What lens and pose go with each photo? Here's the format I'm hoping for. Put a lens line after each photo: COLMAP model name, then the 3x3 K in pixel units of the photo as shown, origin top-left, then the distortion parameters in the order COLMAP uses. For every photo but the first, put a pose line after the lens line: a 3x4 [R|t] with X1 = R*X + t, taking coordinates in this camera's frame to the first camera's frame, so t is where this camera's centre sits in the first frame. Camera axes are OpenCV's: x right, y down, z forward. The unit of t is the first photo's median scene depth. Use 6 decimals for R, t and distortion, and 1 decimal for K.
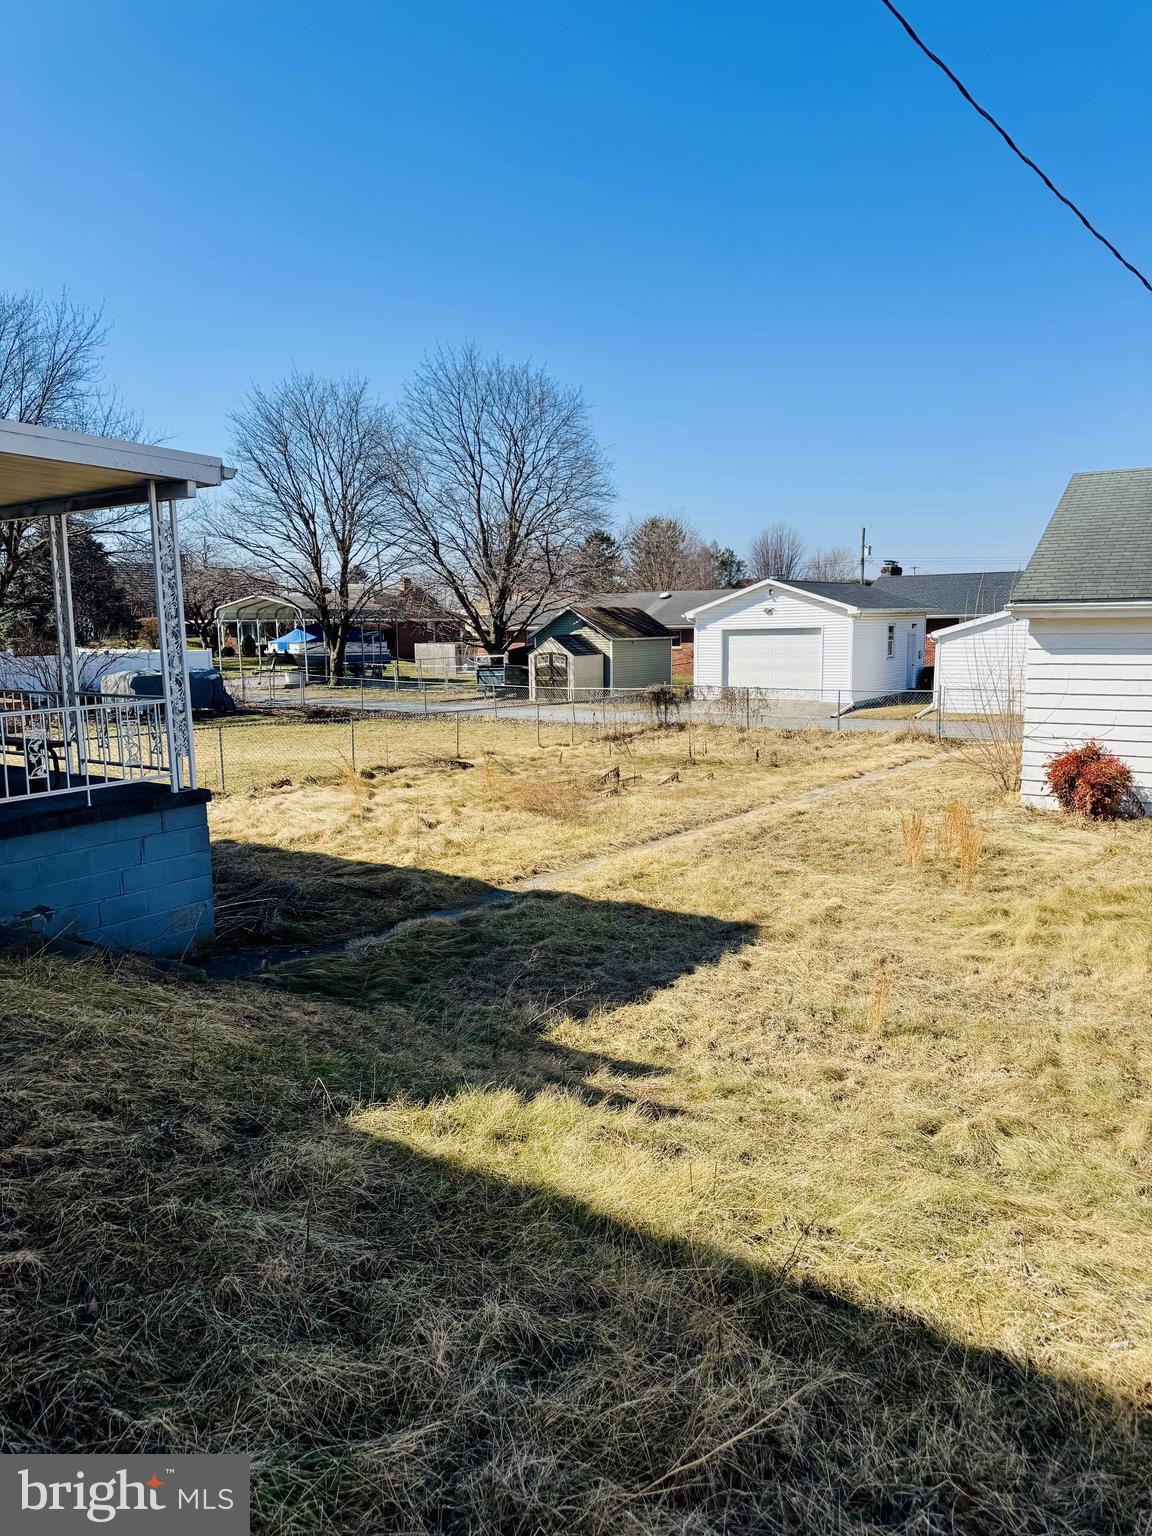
lens RADIAL K [[1110.0, 0, 579.7], [0, 1110.0, 803.5], [0, 0, 1]] dist [0.047795, -0.152891]
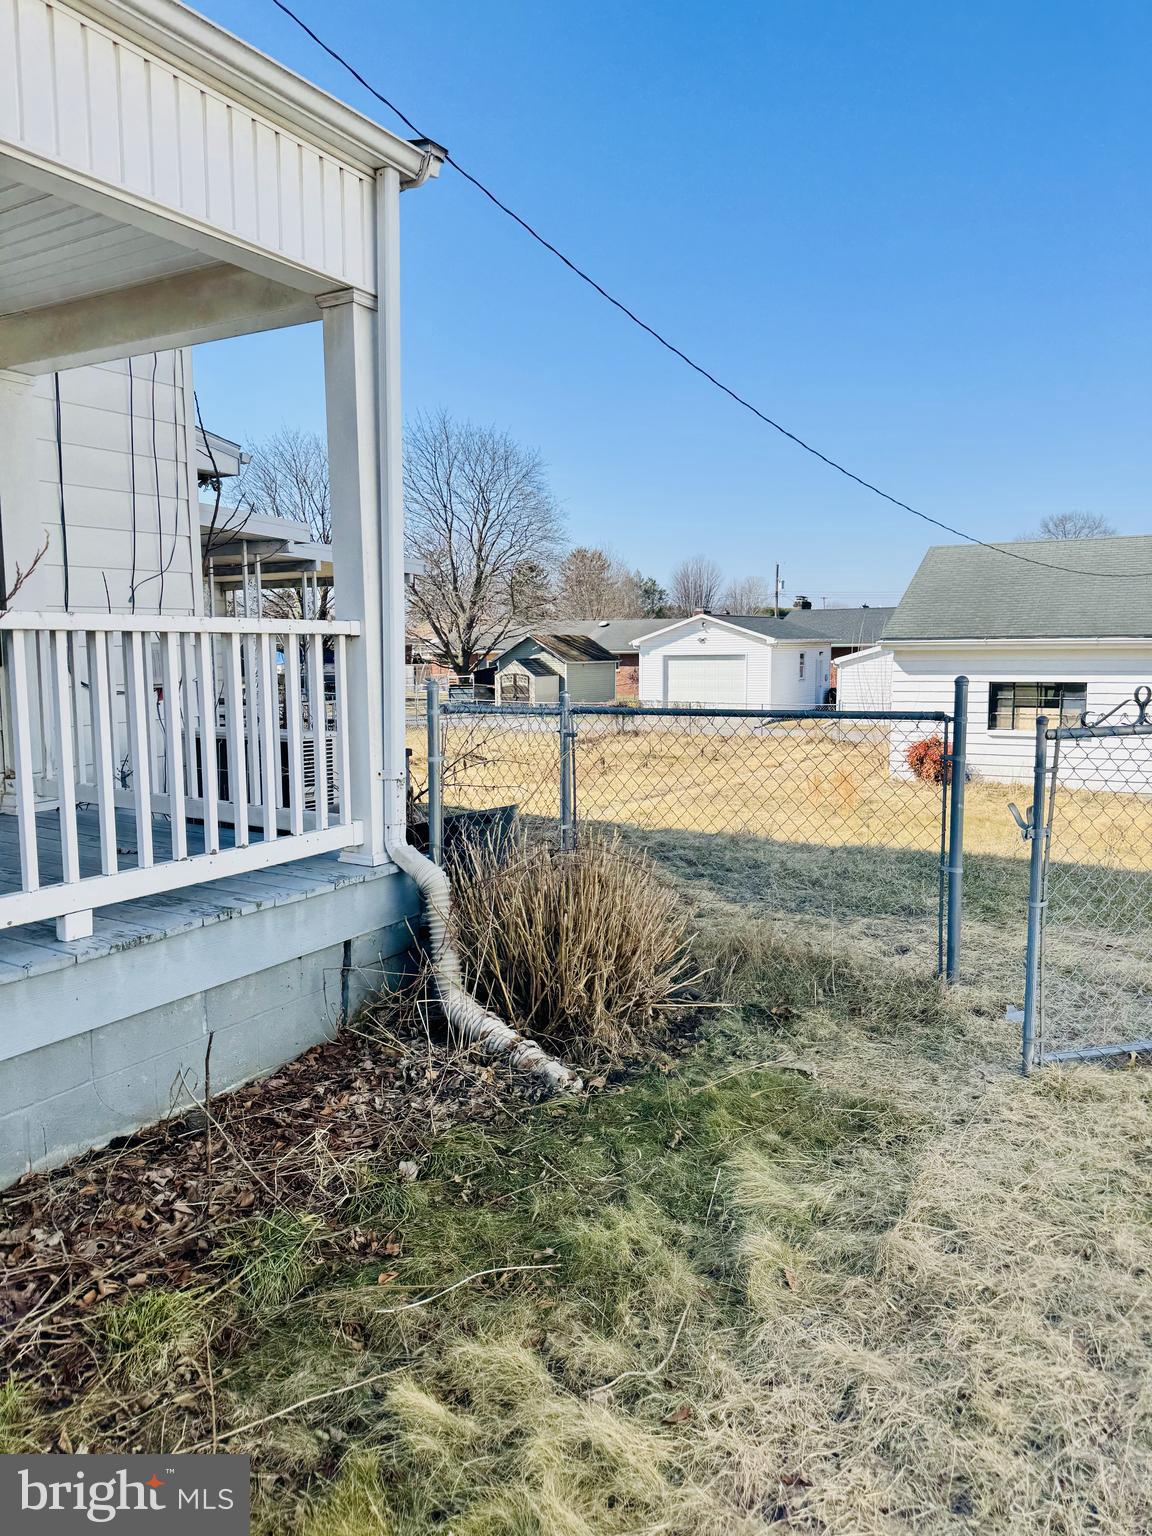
lens RADIAL K [[1089.3, 0, 576.0], [0, 1089.3, 768.0], [0, 0, 1]] dist [0.034297, -0.029456]
pose [[0.997854, 0.000595, 0.065482, -0.035130], [0.002679, 0.998751, -0.049892, 0.019129], [-0.065430, 0.049960, 0.996606, -0.130006]]
